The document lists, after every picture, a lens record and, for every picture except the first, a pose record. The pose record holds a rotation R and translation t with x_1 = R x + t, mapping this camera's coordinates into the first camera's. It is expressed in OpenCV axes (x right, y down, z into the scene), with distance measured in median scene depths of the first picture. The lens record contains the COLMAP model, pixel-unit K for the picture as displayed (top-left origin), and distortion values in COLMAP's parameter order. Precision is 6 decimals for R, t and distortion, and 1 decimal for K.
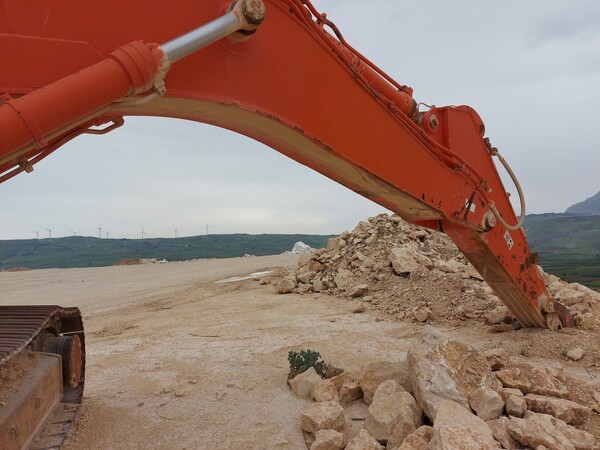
lens RADIAL K [[427.3, 0, 302.6], [0, 427.3, 228.9], [0, 0, 1]] dist [0.117103, -0.127395]
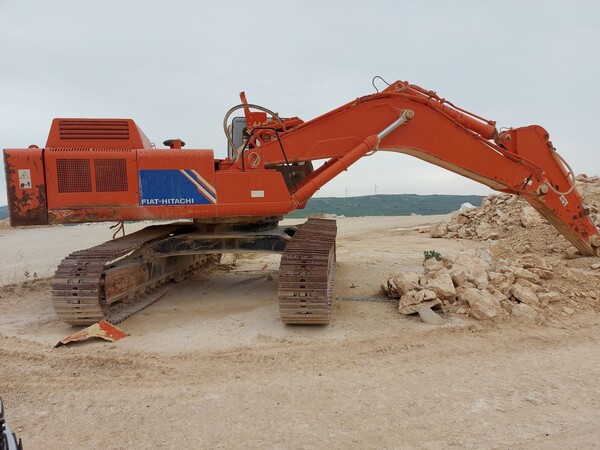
lens RADIAL K [[427.3, 0, 302.6], [0, 427.3, 228.9], [0, 0, 1]] dist [0.117103, -0.127395]
pose [[0.926125, 0.046401, -0.374351, 0.096180], [-0.011565, 0.995432, 0.094773, -0.008734], [0.377039, -0.083442, 0.922431, -0.555415]]
